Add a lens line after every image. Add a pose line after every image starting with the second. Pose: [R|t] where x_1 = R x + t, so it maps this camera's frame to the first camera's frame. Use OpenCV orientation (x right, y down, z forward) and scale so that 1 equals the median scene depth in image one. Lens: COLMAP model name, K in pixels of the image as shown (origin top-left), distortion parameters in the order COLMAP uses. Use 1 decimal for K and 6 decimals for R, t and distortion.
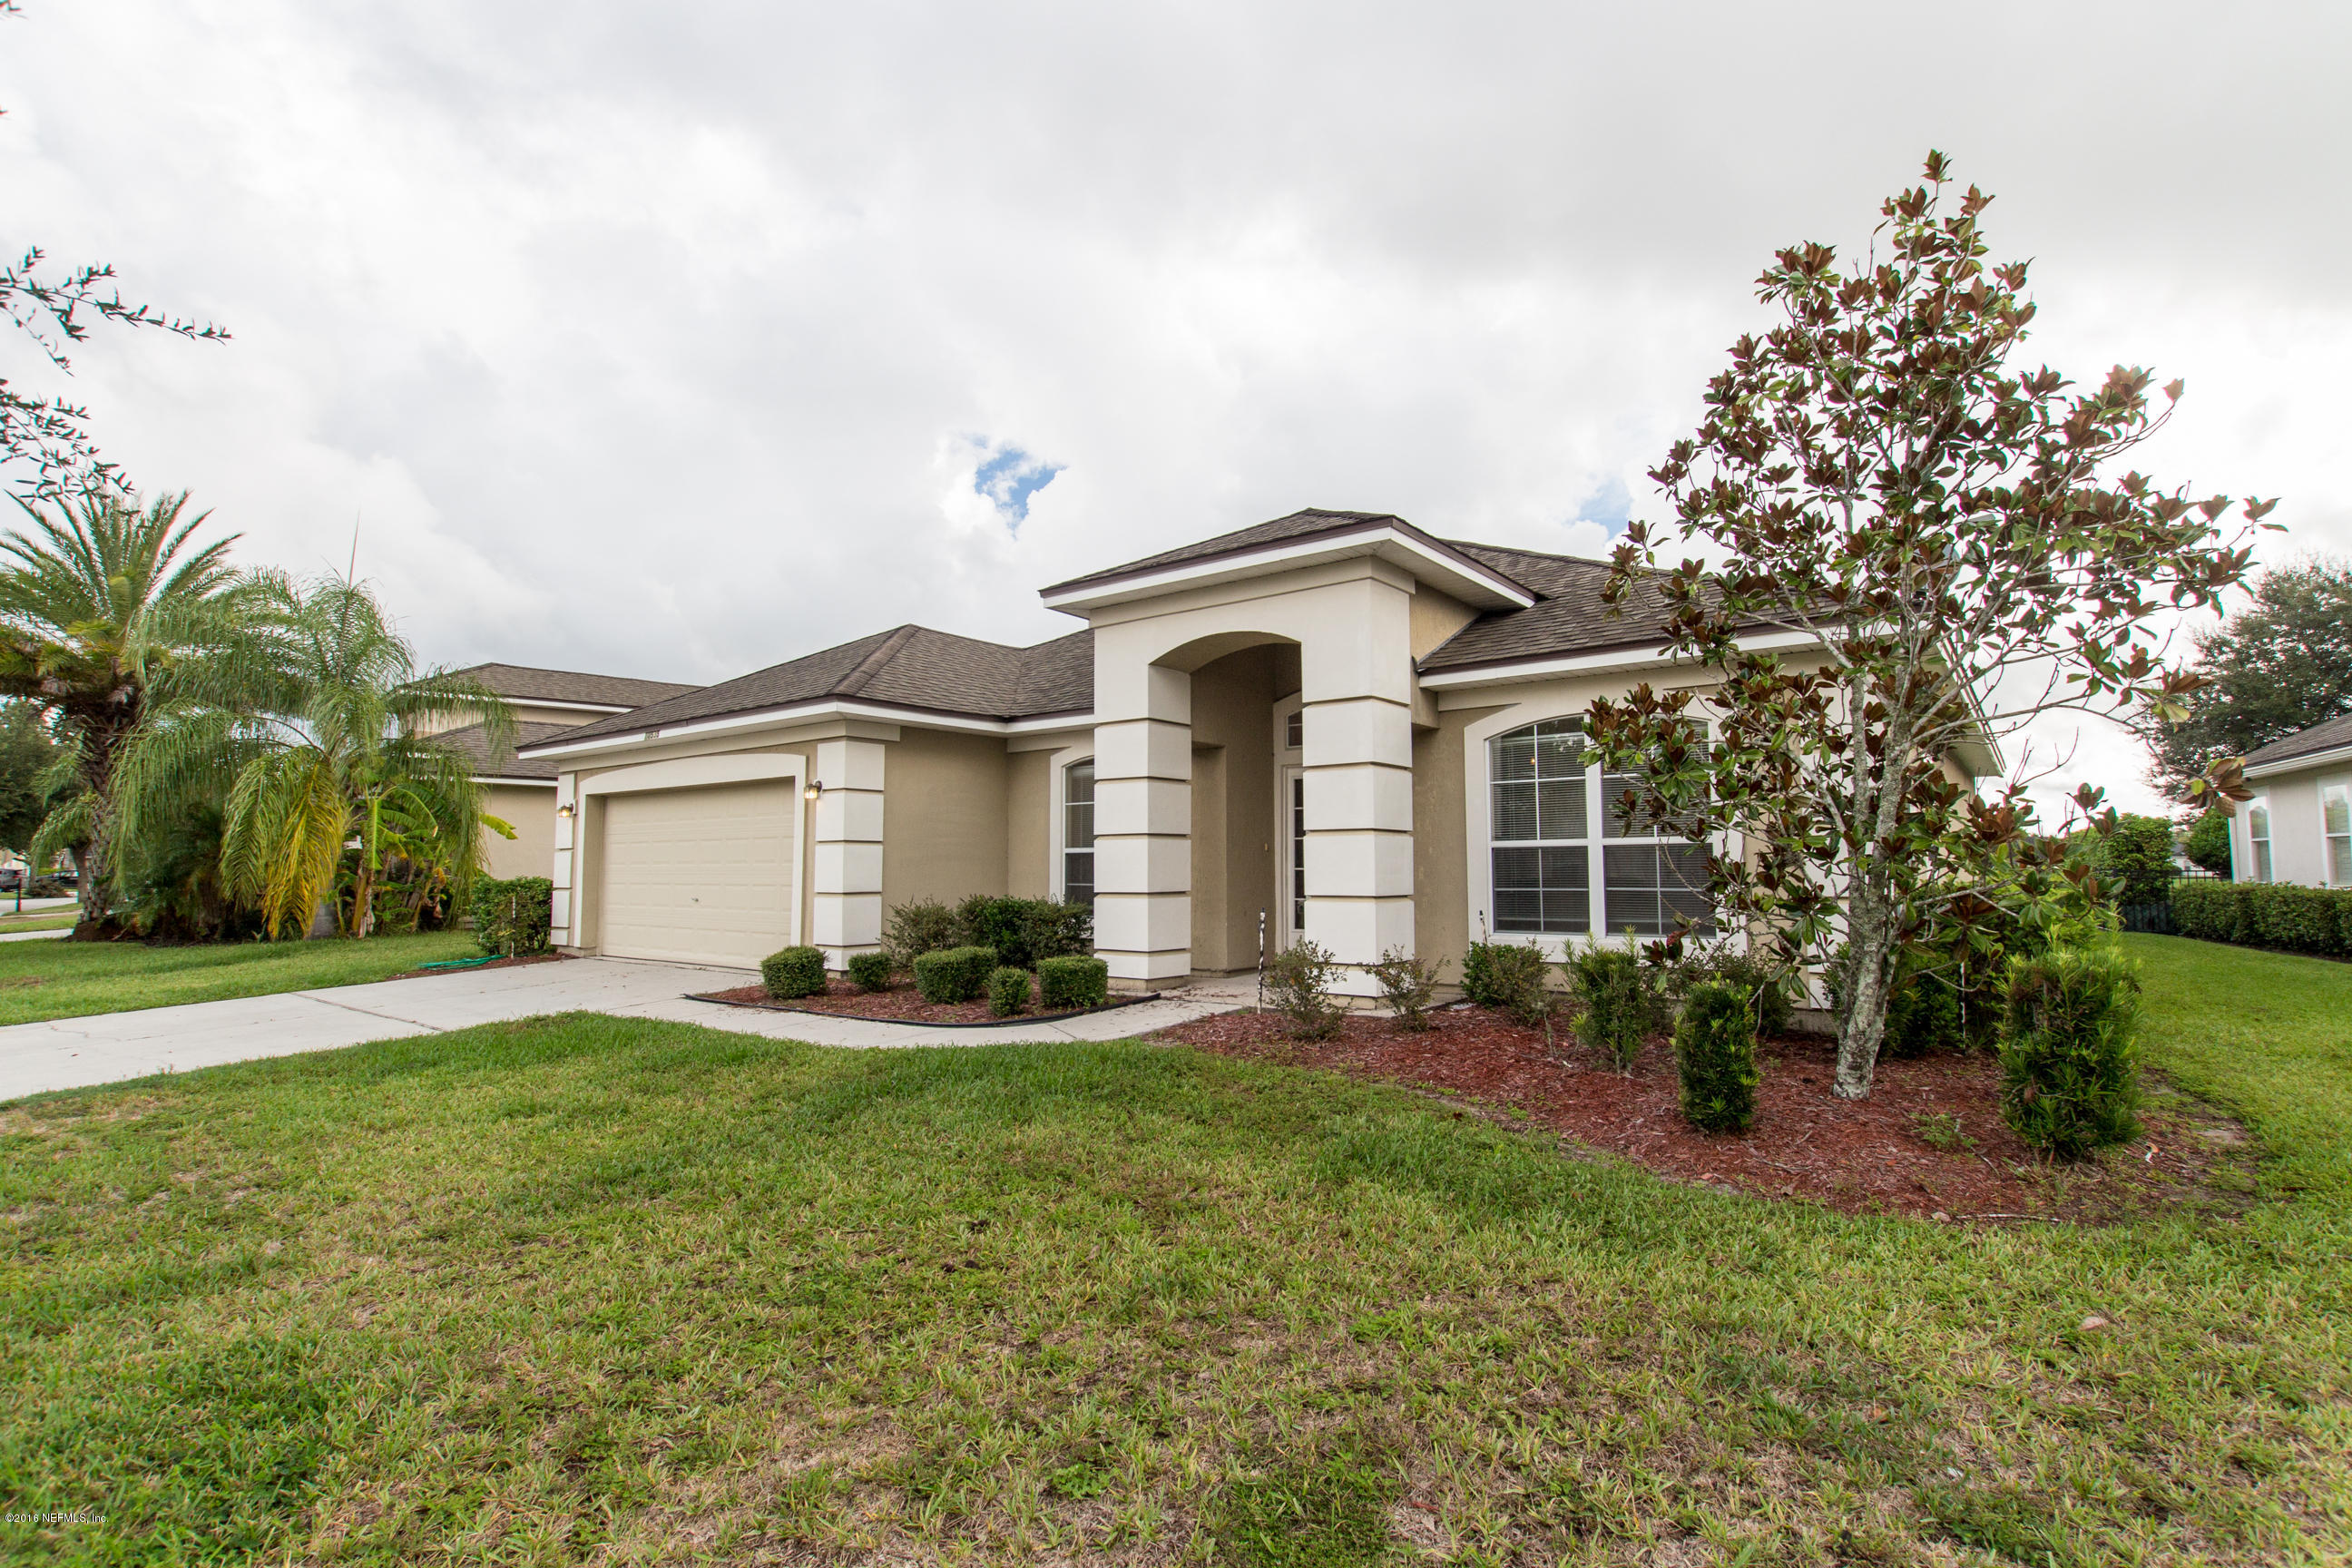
lens RADIAL K [[1113.1, 0, 1180.3], [0, 1113.1, 784.9], [0, 0, 1]] dist [0.003748, -0.001796]
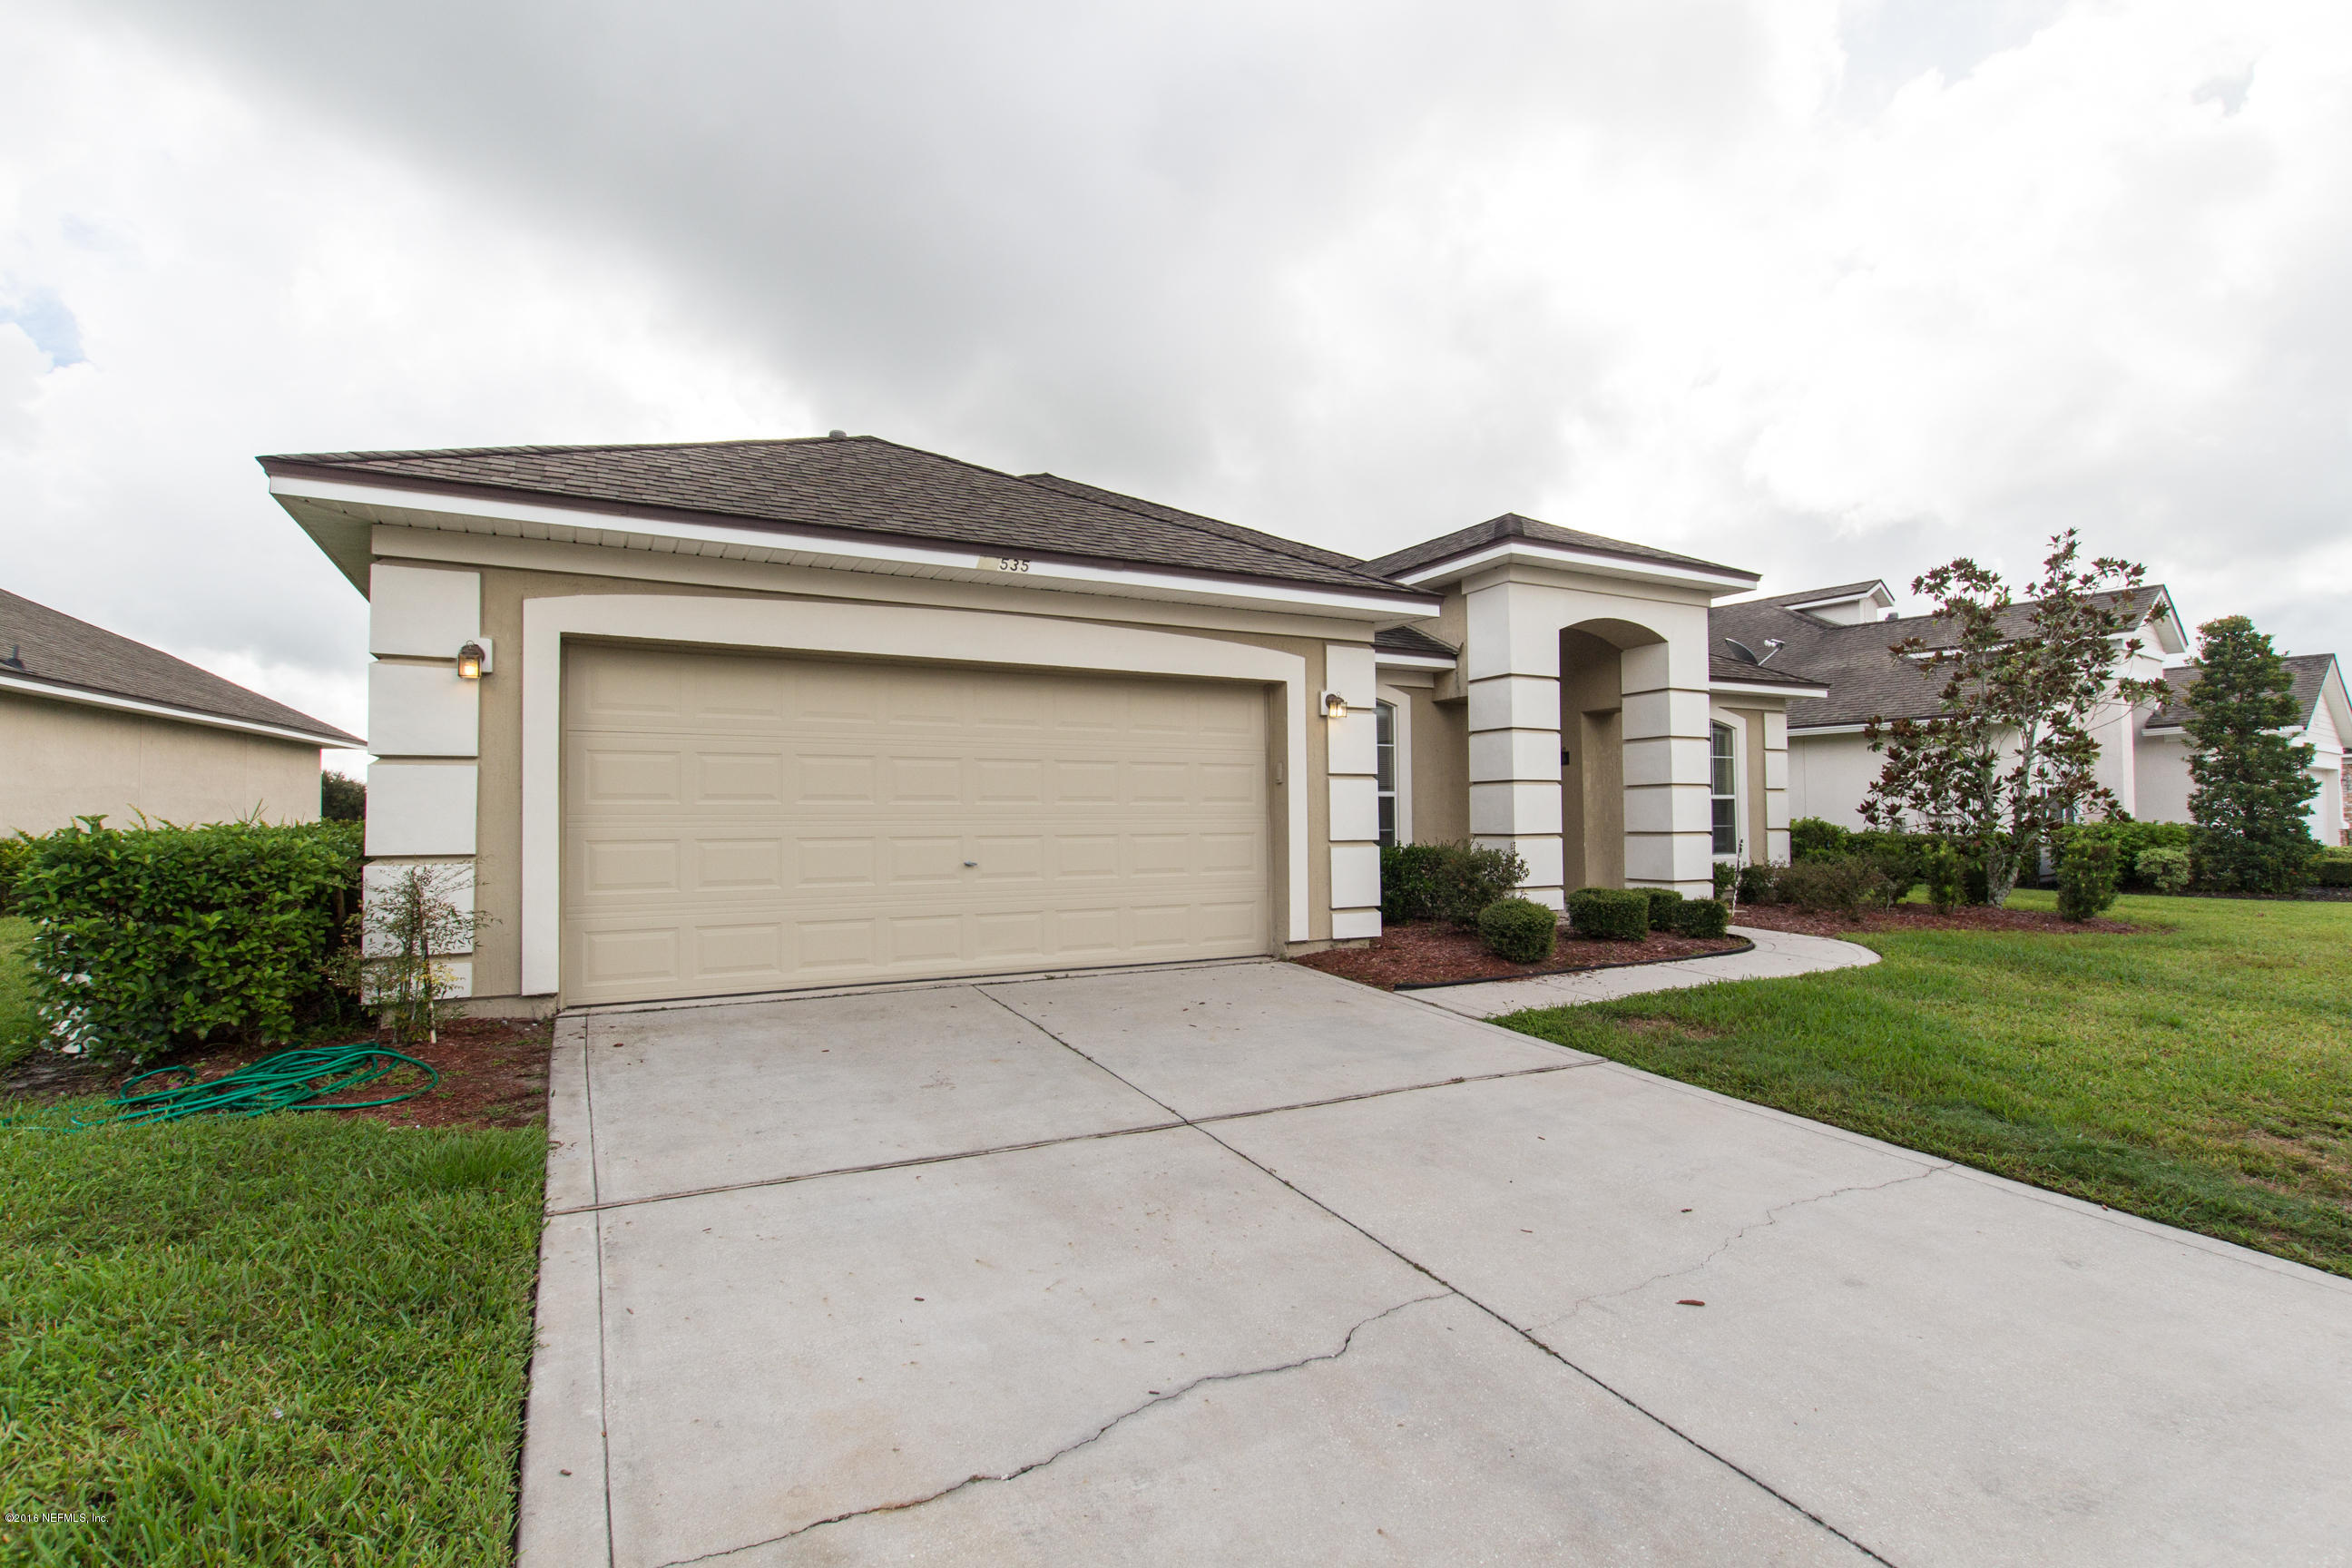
lens RADIAL K [[1113.1, 0, 1165.7], [0, 1113.1, 784.2], [0, 0, 1]] dist [0.003748, -0.001796]
pose [[0.399258, 0.028032, 0.916410, -1.062481], [-0.068484, 0.997652, -0.000680, 0.065361], [-0.914277, -0.062488, 0.400240, 0.799079]]
